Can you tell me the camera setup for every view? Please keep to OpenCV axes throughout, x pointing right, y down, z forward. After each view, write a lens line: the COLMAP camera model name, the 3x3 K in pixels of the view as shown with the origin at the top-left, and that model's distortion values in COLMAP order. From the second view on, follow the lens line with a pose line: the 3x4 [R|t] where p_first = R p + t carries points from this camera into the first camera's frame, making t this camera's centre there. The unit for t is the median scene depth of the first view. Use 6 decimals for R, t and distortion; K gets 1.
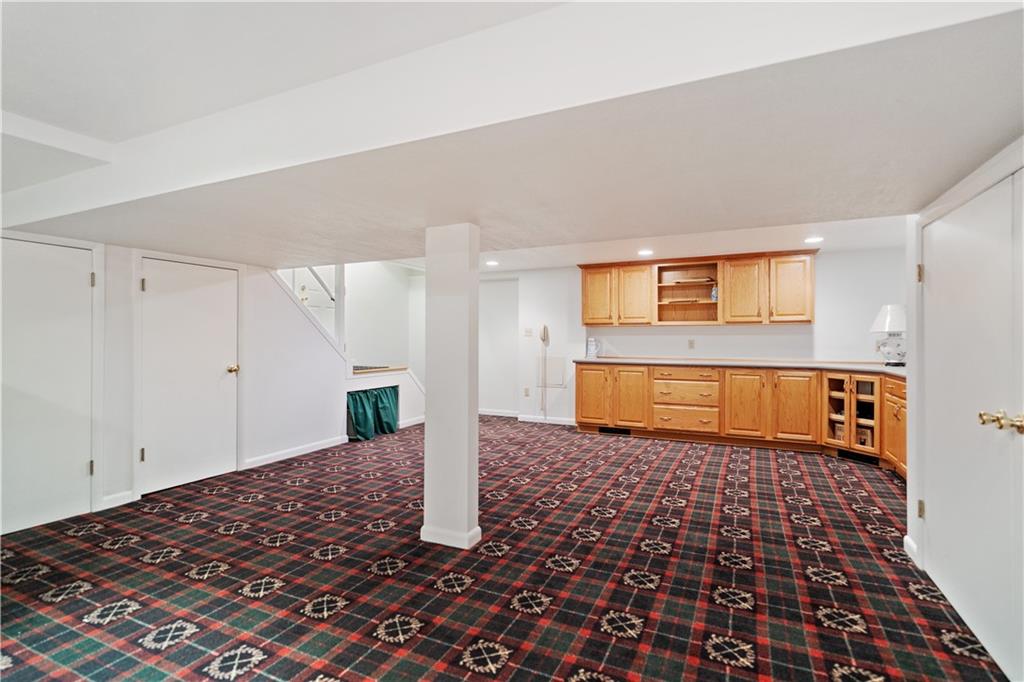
lens RADIAL K [[486.4, 0, 512.0], [0, 486.4, 341.0], [0, 0, 1]] dist [-0.021853, -0.000430]
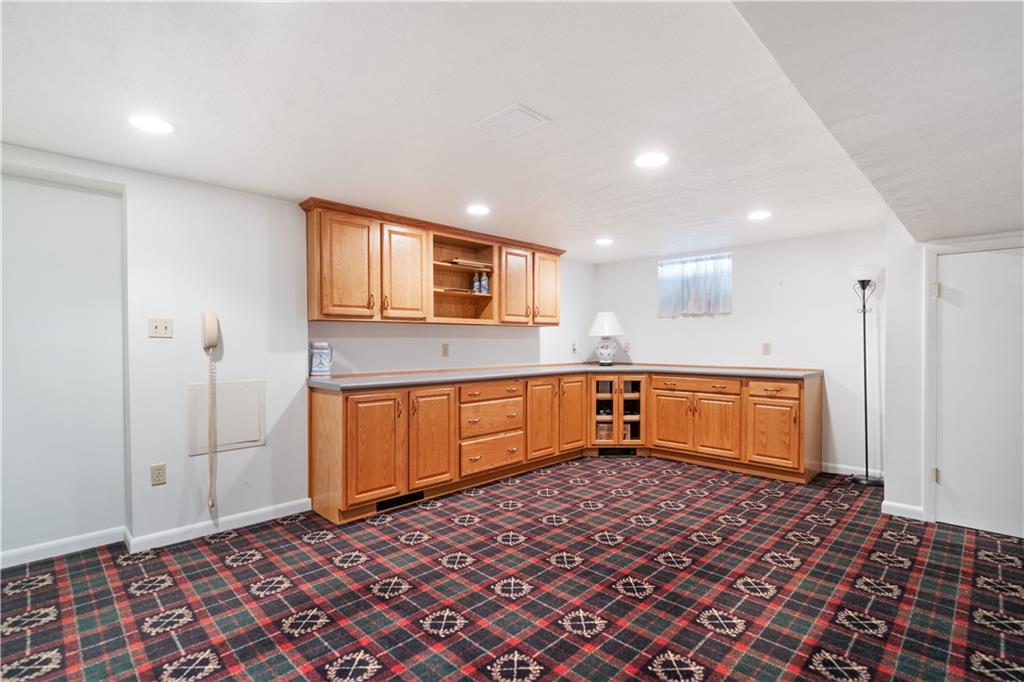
lens RADIAL K [[486.4, 0, 512.0], [0, 486.4, 341.0], [0, 0, 1]] dist [-0.021853, -0.000430]
pose [[0.315988, -0.005364, 0.948748, -0.319999], [0.002968, 0.999985, 0.004665, -0.010519], [-0.948758, 0.001342, 0.316000, 0.726213]]
